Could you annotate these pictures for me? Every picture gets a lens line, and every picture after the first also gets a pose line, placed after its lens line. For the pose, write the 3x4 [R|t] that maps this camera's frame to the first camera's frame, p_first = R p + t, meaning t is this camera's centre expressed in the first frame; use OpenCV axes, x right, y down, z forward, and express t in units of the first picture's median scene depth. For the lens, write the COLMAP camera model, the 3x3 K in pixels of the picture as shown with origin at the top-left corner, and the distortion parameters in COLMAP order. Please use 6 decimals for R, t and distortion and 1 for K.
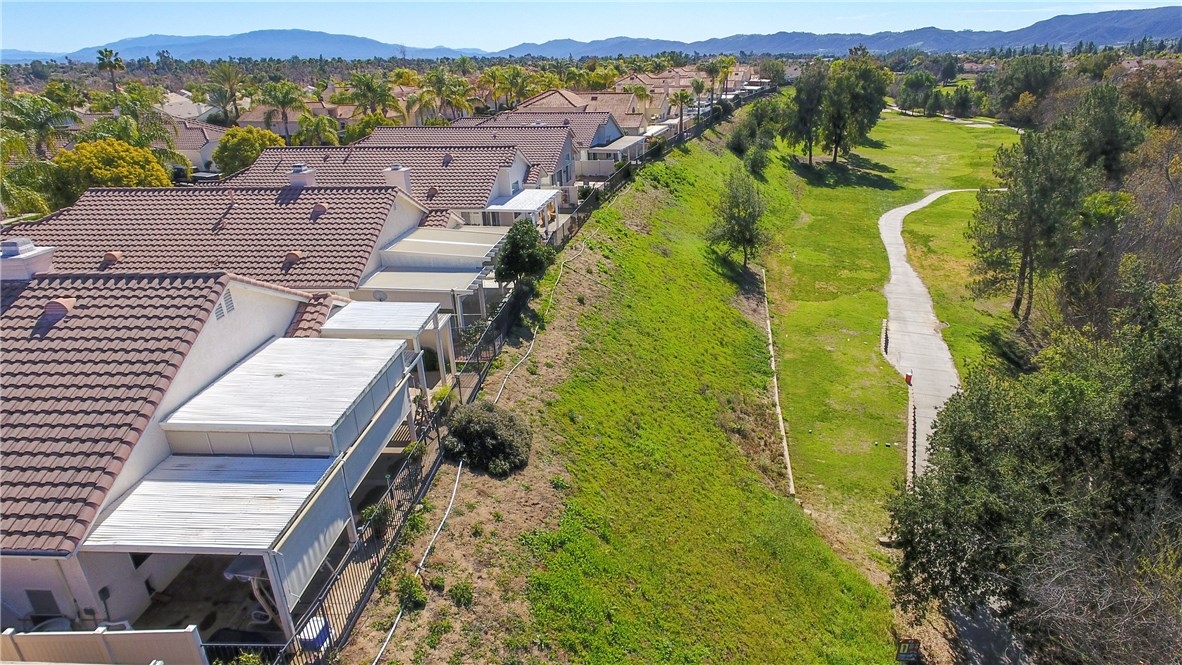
lens RADIAL K [[681.9, 0, 611.4], [0, 681.9, 331.0], [0, 0, 1]] dist [0.000694, -0.002562]
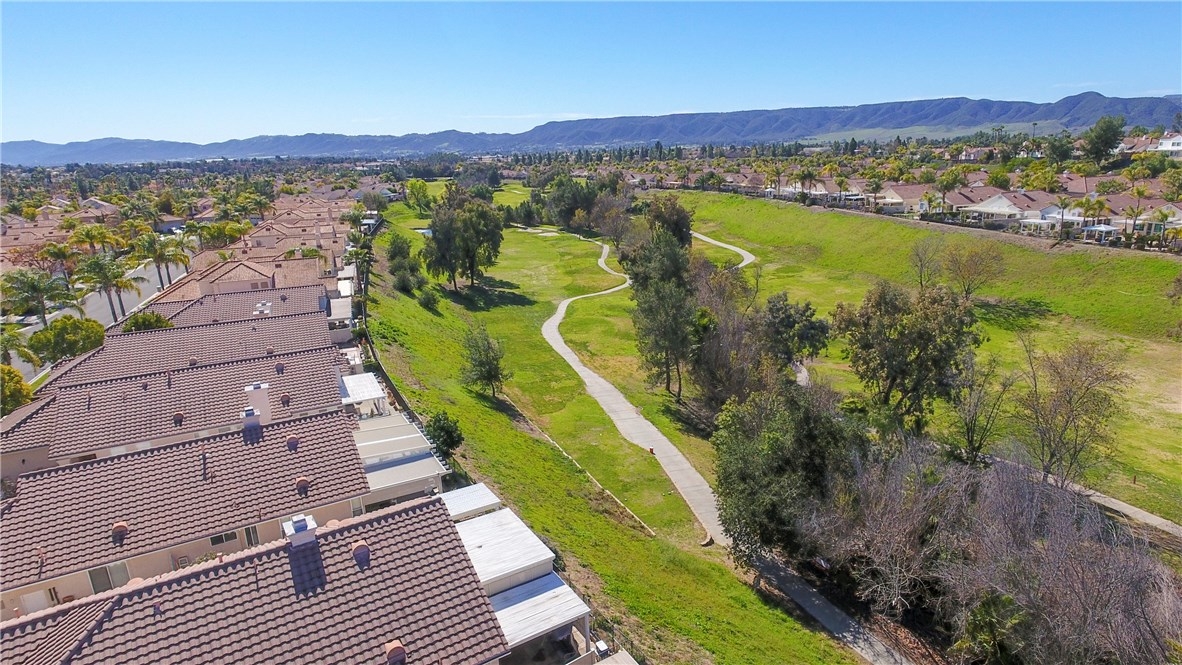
lens RADIAL K [[681.9, 0, 611.4], [0, 681.9, 331.0], [0, 0, 1]] dist [0.000694, -0.002562]
pose [[0.812029, -0.159794, 0.561316, -0.633192], [0.232800, 0.970644, -0.060459, -0.163678], [-0.535176, 0.179769, 0.825390, -0.407618]]
